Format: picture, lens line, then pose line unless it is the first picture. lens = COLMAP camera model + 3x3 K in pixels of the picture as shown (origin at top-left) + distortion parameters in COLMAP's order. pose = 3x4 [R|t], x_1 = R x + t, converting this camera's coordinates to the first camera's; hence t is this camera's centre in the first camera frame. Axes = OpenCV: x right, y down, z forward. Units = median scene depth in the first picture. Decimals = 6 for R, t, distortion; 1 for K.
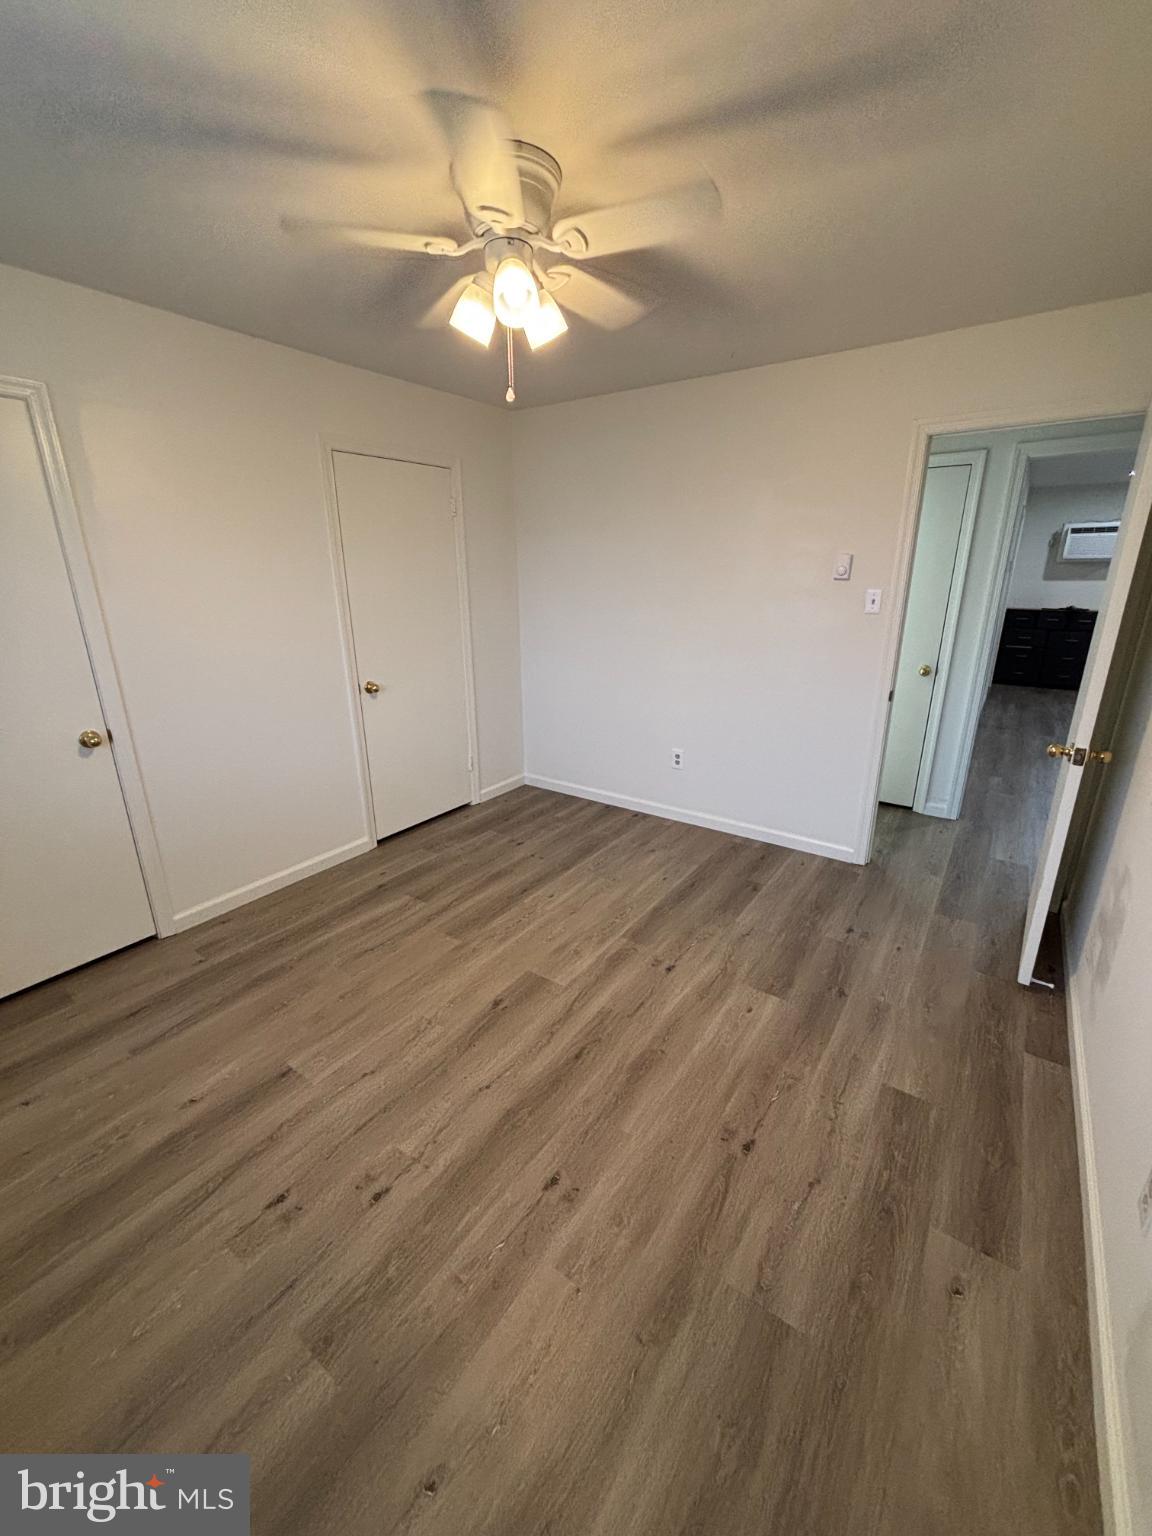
lens RADIAL K [[630.0, 0, 576.0], [0, 630.0, 768.0], [0, 0, 1]] dist [0.022594, -0.000631]
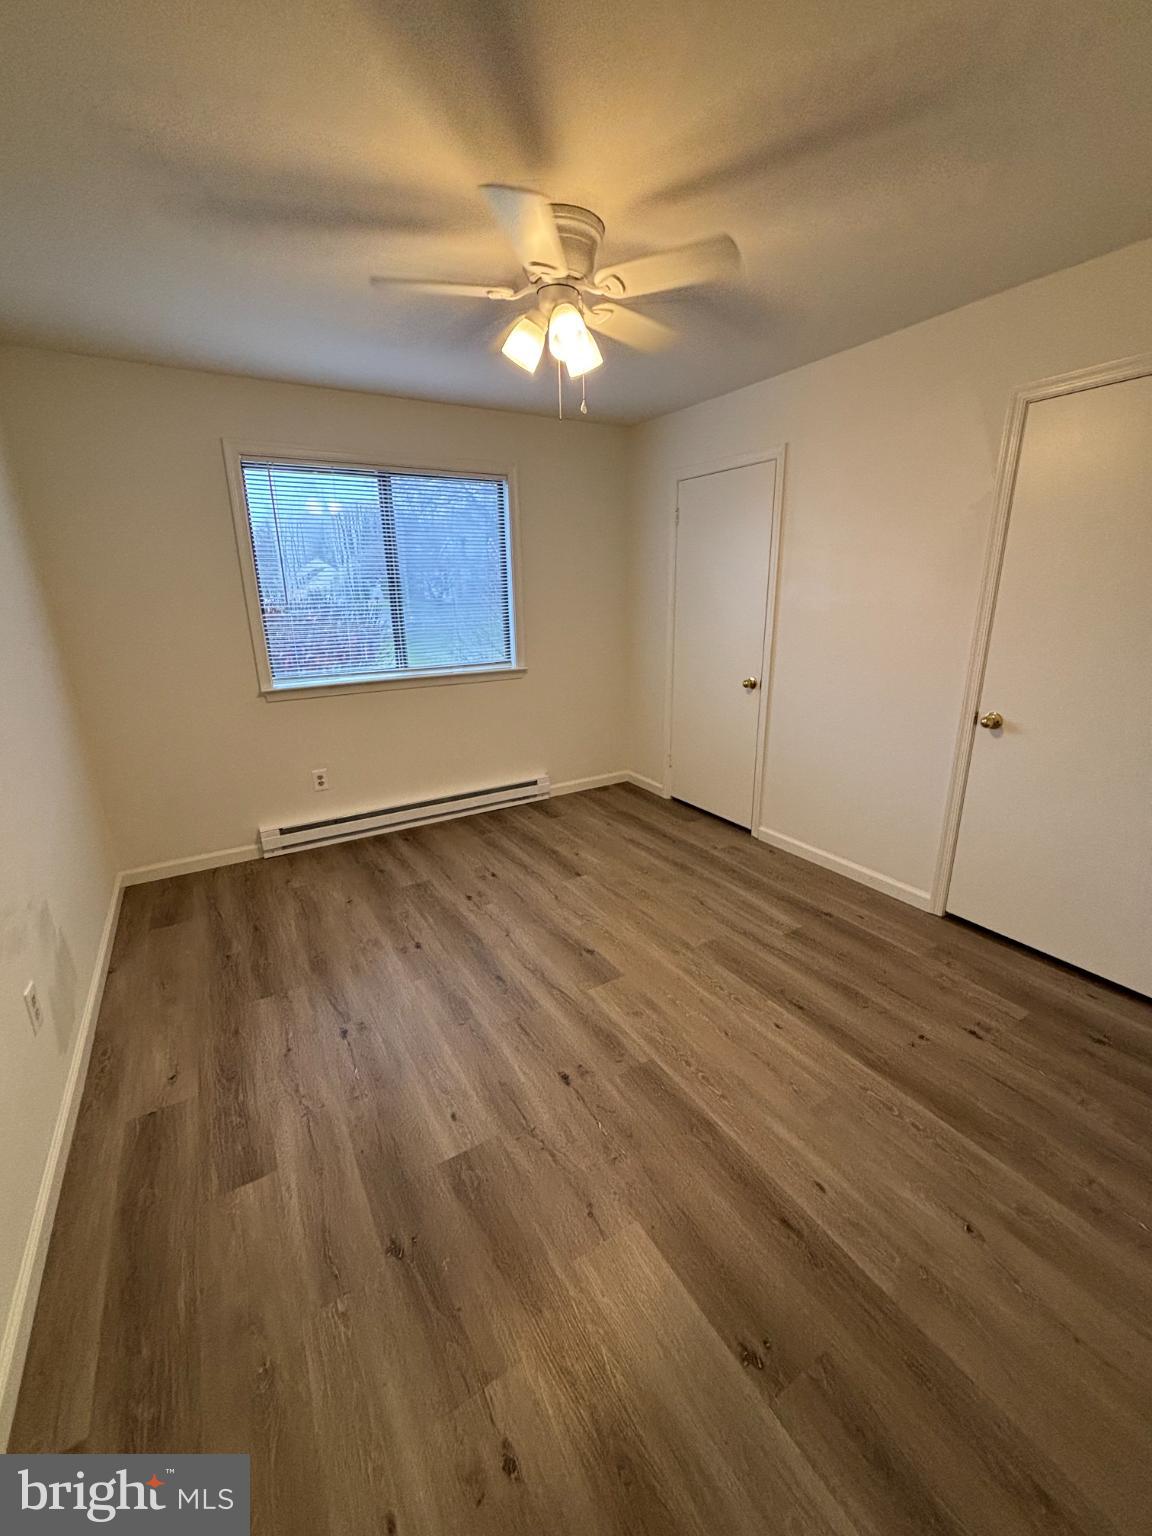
lens RADIAL K [[630.0, 0, 576.0], [0, 630.0, 768.0], [0, 0, 1]] dist [0.022594, -0.000631]
pose [[-0.408797, 0.269786, -0.871837, 0.756307], [-0.260806, 0.880932, 0.394890, -0.345685], [0.874566, 0.388810, -0.289761, 1.144111]]
